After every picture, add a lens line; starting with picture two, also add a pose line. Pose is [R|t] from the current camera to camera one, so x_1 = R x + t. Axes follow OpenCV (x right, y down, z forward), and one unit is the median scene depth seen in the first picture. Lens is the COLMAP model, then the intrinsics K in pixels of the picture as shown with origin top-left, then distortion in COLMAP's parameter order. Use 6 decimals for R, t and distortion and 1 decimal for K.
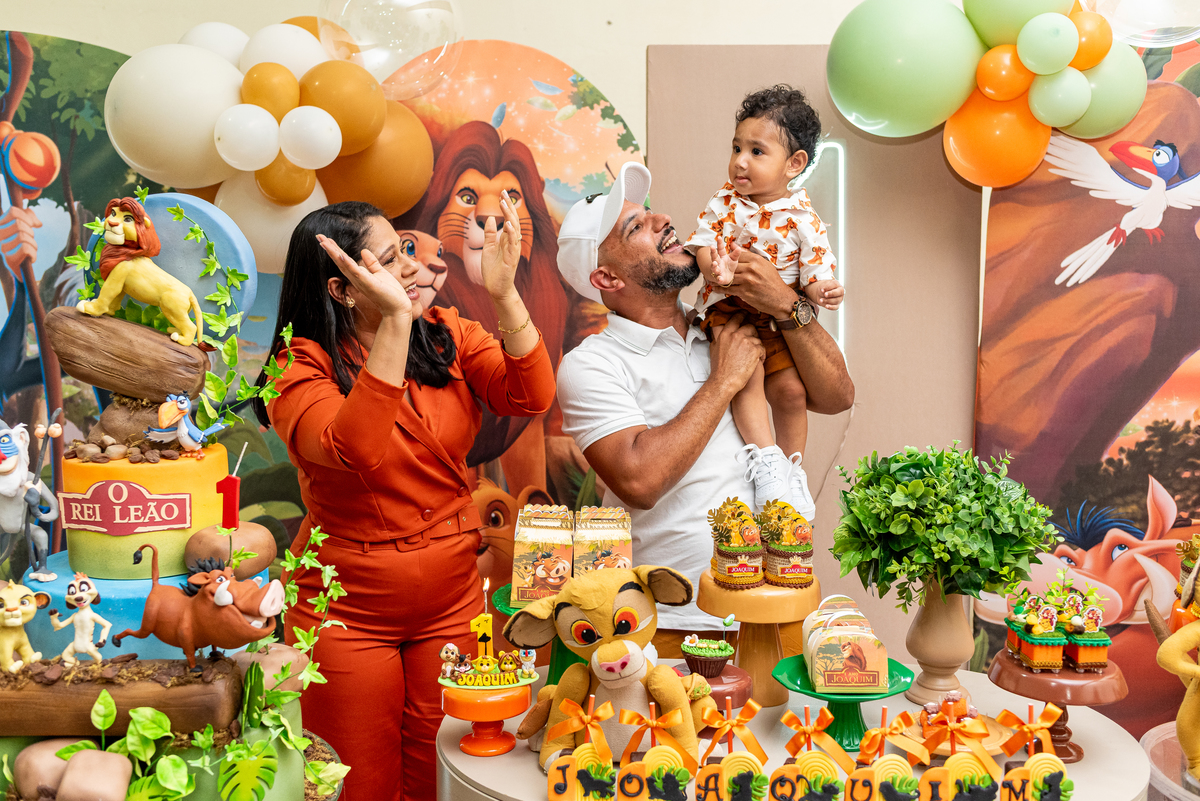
lens RADIAL K [[1150.8, 0, 608.1], [0, 1150.8, 386.5], [0, 0, 1]] dist [0.002913, 0.000000]
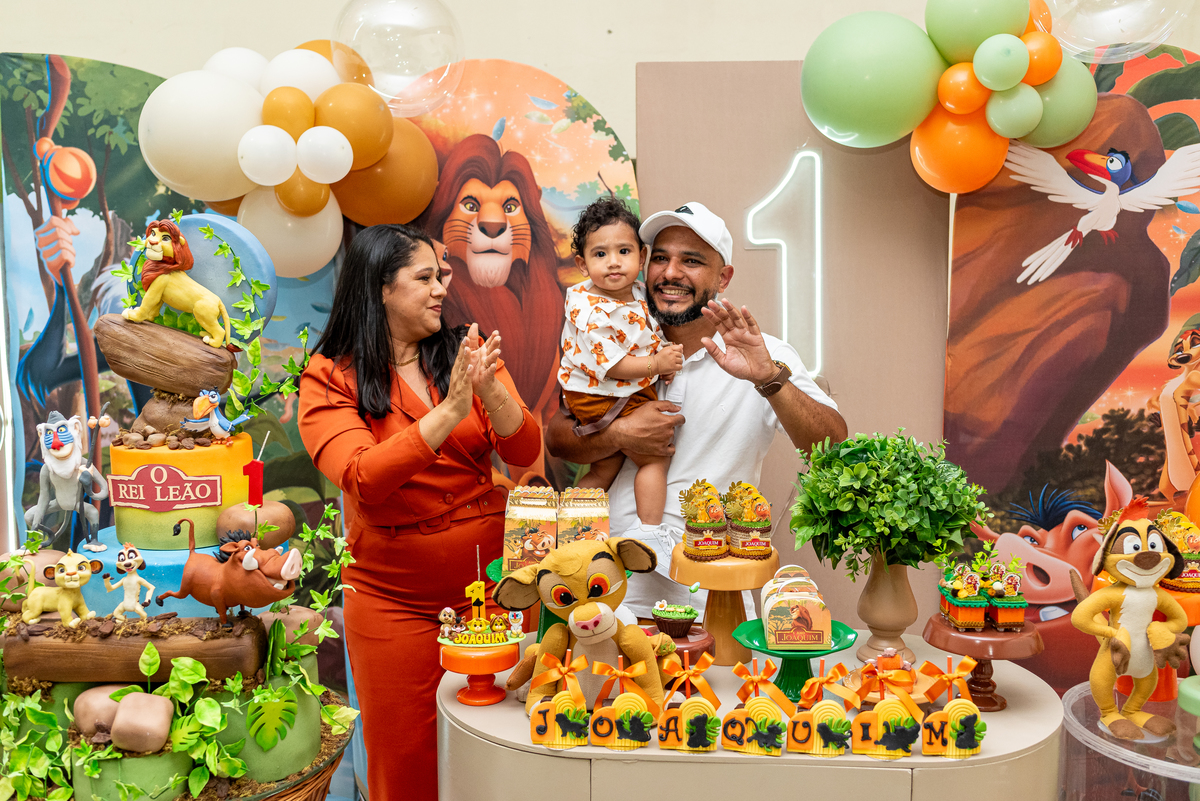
lens RADIAL K [[1150.8, 0, 606.9], [0, 1150.8, 384.8], [0, 0, 1]] dist [0.002913, 0.000000]
pose [[0.999841, -0.004011, -0.017376, 0.024707], [0.004124, 0.999970, 0.006497, -0.002213], [0.017350, -0.006567, 0.999828, -0.081224]]
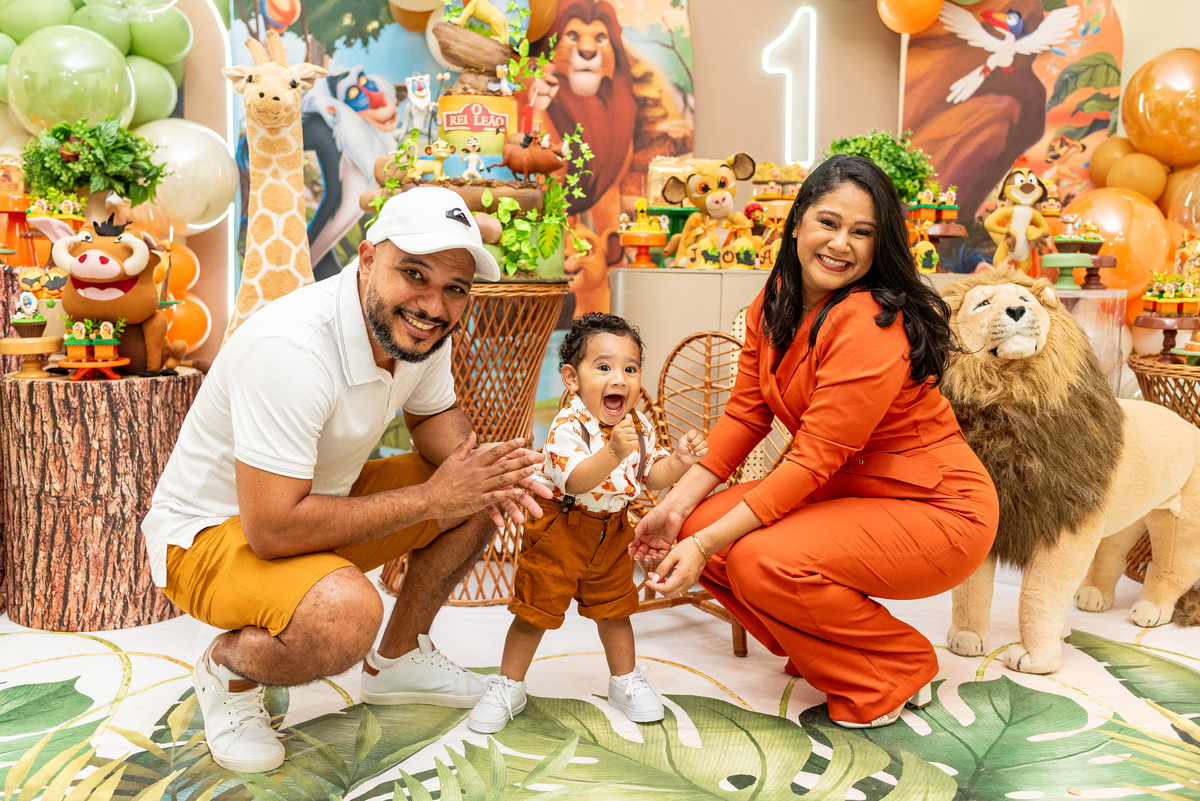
lens RADIAL K [[1150.8, 0, 603.9], [0, 1150.8, 395.0], [0, 0, 1]] dist [0.002913, 0.000000]
pose [[0.998182, 0.009475, 0.059530, -0.172064], [-0.009855, 0.999933, 0.006087, 0.312207], [-0.059468, -0.006663, 0.998208, -0.555602]]
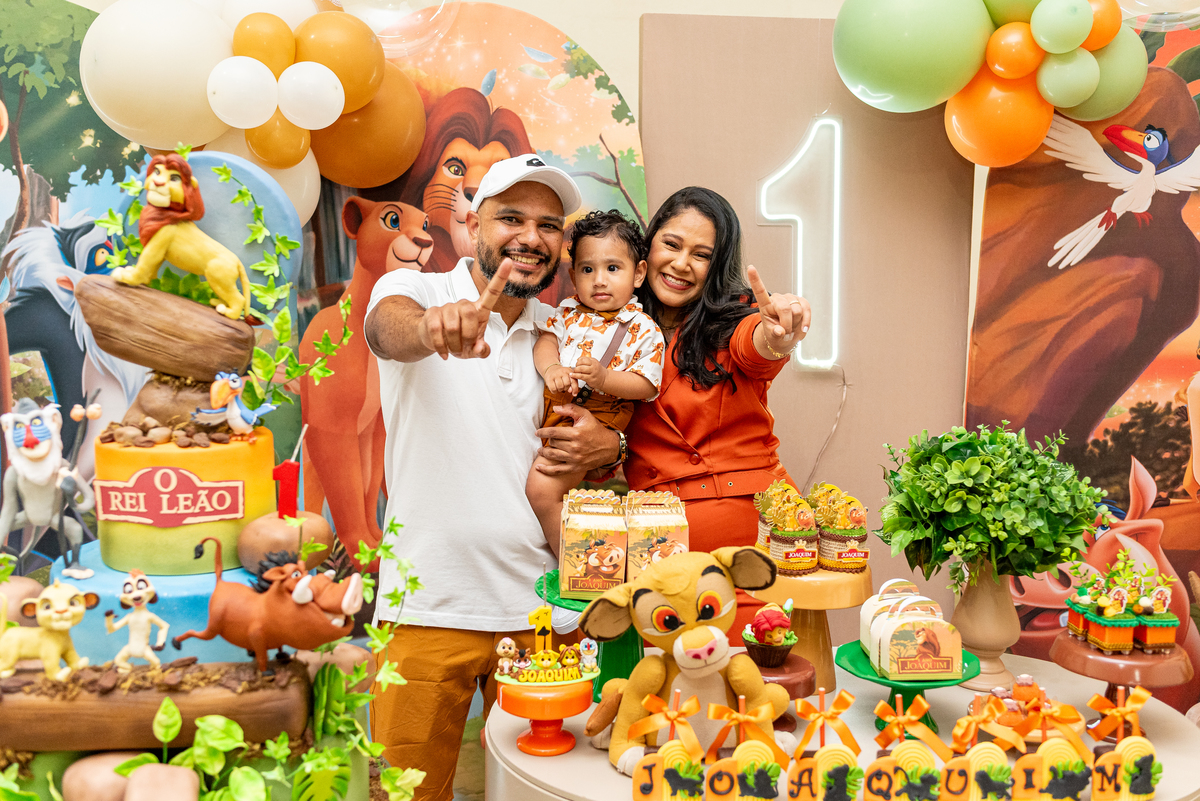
lens RADIAL K [[1150.8, 0, 605.4], [0, 1150.8, 393.9], [0, 0, 1]] dist [0.002913, 0.000000]
pose [[0.995721, 0.001452, 0.092404, -0.088476], [-0.003501, 0.999751, 0.022017, 0.001484], [-0.092349, -0.022246, 0.995478, 0.034775]]
